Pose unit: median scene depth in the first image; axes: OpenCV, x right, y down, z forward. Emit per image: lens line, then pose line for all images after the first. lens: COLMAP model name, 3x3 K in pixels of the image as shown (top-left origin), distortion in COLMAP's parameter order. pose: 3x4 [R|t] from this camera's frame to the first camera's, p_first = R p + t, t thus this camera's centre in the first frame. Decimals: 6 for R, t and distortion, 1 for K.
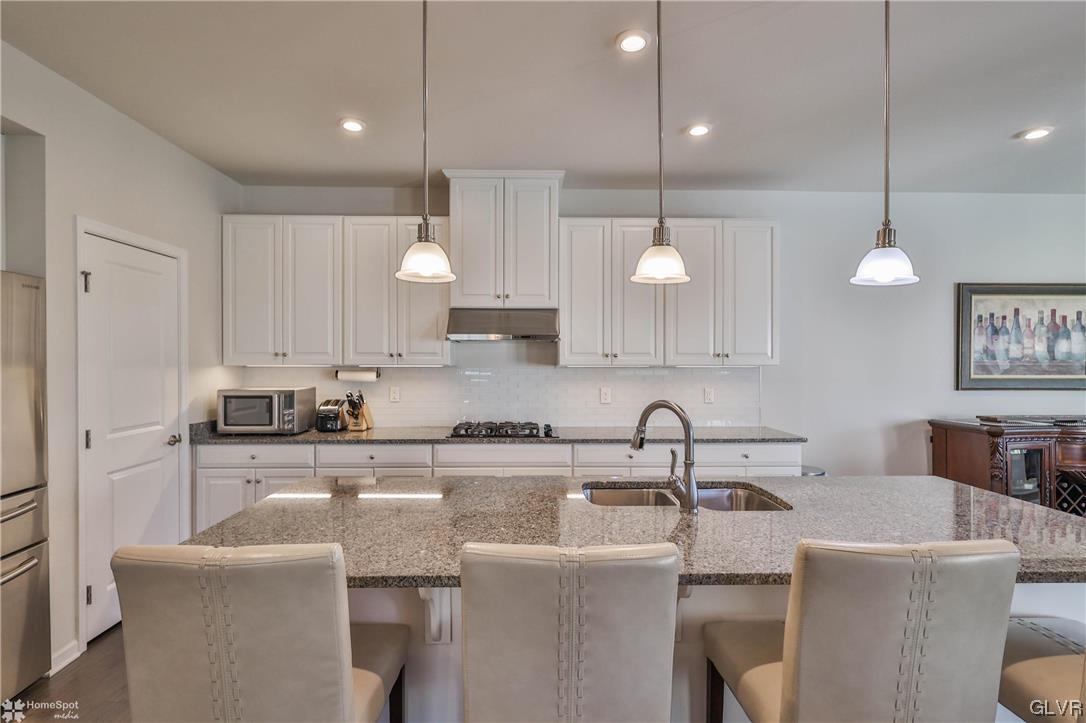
lens RADIAL K [[534.9, 0, 542.6], [0, 534.9, 365.9], [0, 0, 1]] dist [0.003450, -0.000467]
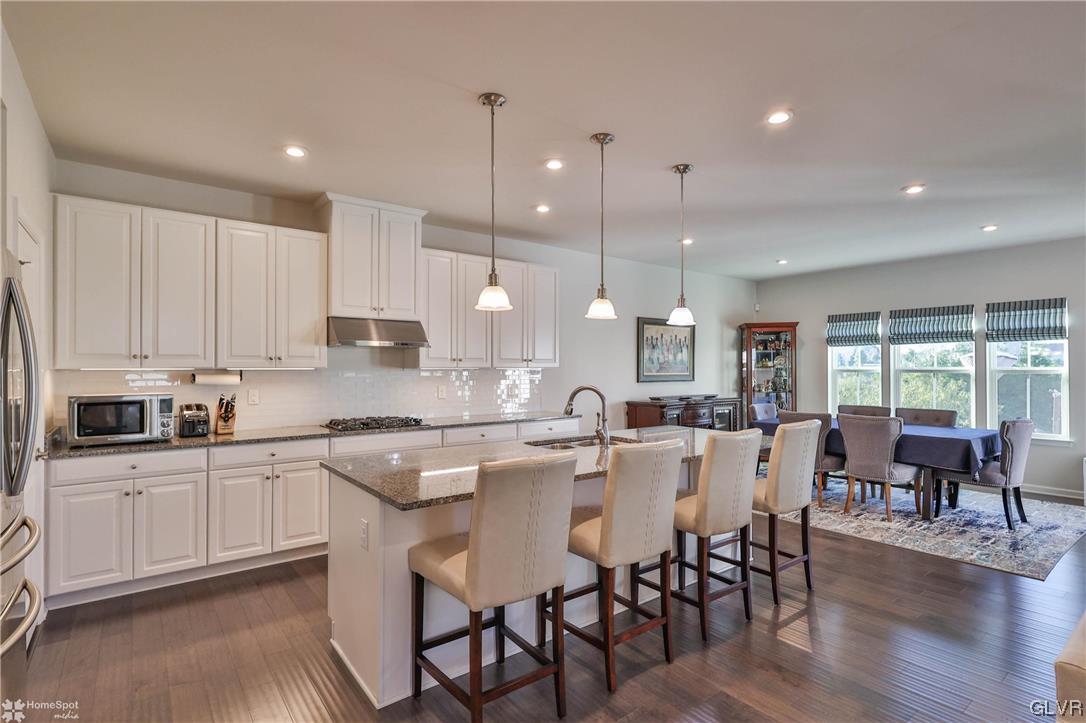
lens RADIAL K [[534.9, 0, 519.2], [0, 534.9, 369.8], [0, 0, 1]] dist [0.003450, -0.000467]
pose [[0.819303, -0.004476, 0.573344, -0.484116], [0.004218, 0.999990, 0.001779, 0.002399], [-0.573346, 0.000961, 0.819313, -0.137744]]
